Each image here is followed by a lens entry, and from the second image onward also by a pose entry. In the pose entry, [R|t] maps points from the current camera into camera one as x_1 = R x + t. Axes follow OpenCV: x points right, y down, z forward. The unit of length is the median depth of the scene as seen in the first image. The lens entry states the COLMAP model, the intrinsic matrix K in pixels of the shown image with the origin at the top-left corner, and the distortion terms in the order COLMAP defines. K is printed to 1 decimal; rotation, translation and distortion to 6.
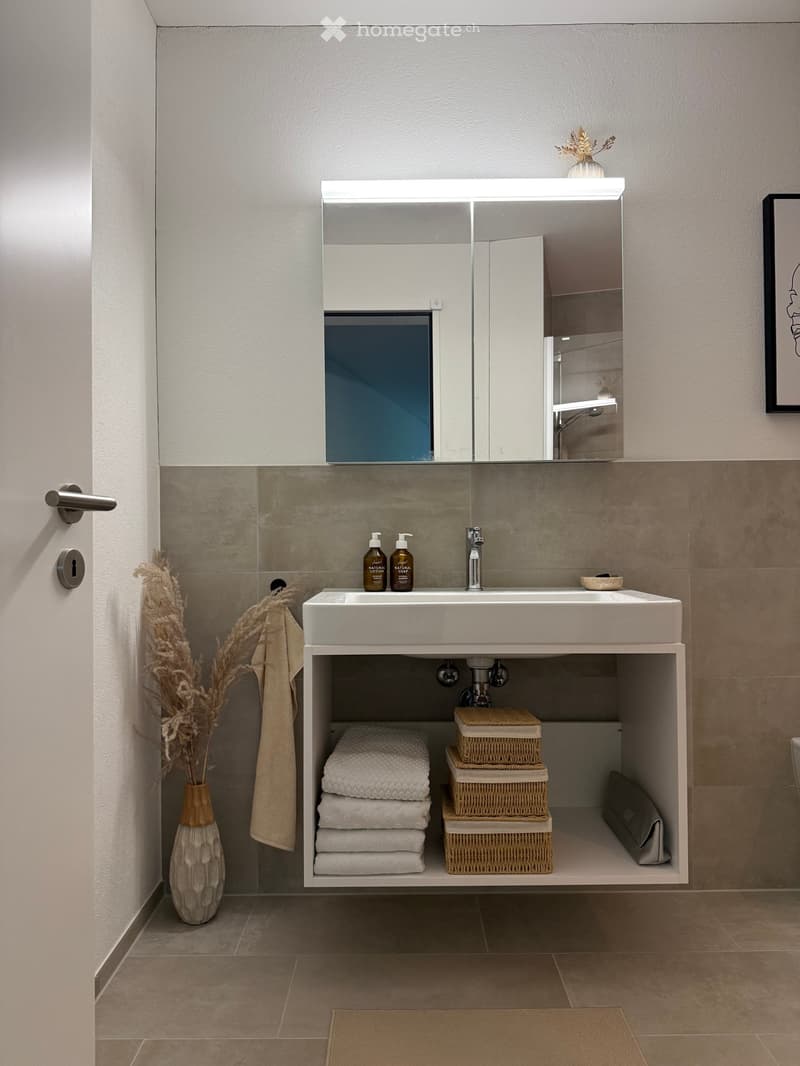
lens RADIAL K [[761.8, 0, 390.8], [0, 761.8, 493.6], [0, 0, 1]] dist [0.060618, -0.089745]
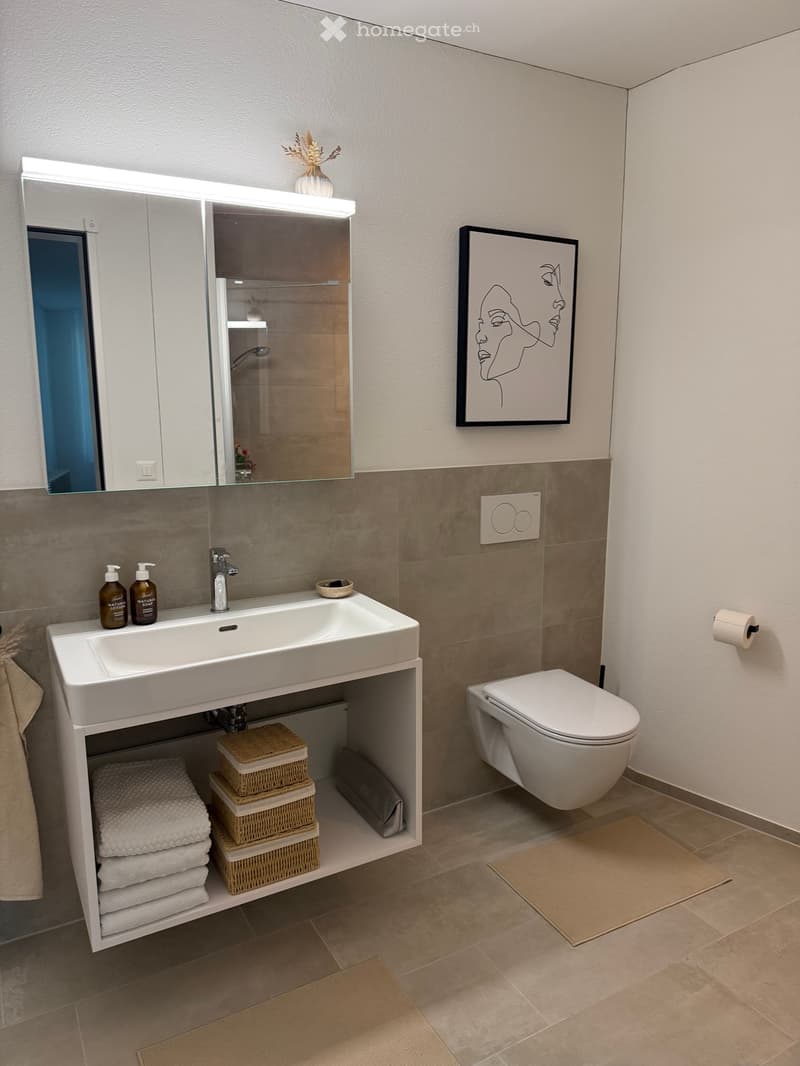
lens RADIAL K [[761.8, 0, 394.1], [0, 761.8, 497.6], [0, 0, 1]] dist [0.060618, -0.089745]
pose [[0.867729, -0.068907, 0.492239, -0.180195], [-0.027810, 0.982062, 0.186498, -0.219069], [-0.496260, -0.175519, 0.850247, 0.041998]]
